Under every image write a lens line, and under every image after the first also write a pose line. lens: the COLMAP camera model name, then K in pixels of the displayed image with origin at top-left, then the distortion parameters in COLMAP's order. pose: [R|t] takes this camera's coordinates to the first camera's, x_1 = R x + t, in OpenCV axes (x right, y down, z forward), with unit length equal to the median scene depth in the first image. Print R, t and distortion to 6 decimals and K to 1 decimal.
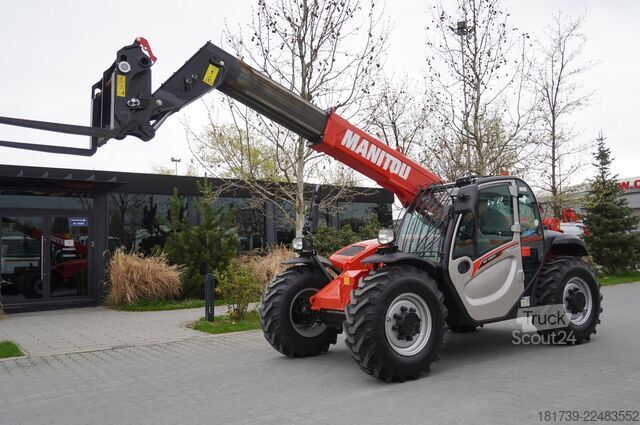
lens RADIAL K [[525.2, 0, 315.3], [0, 525.2, 211.8], [0, 0, 1]] dist [-0.000211, -0.000743]
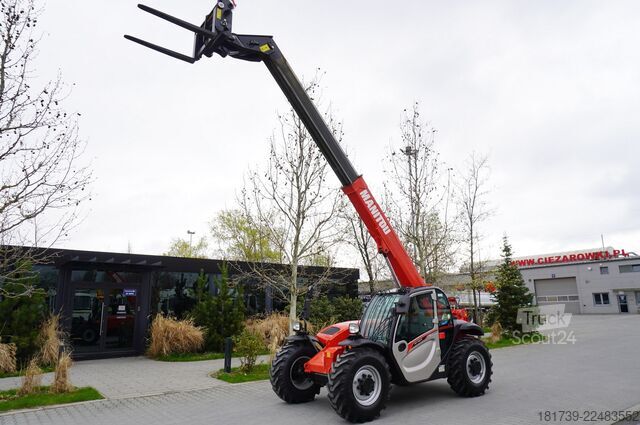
lens RADIAL K [[409.2, 0, 316.8], [0, 409.2, 223.5], [0, 0, 1]] dist [-0.022083, 0.011489]
pose [[0.998583, 0.031194, 0.043111, -0.034345], [-0.025629, 0.991939, -0.124094, -0.088951], [-0.046634, 0.122813, 0.991334, -0.218302]]
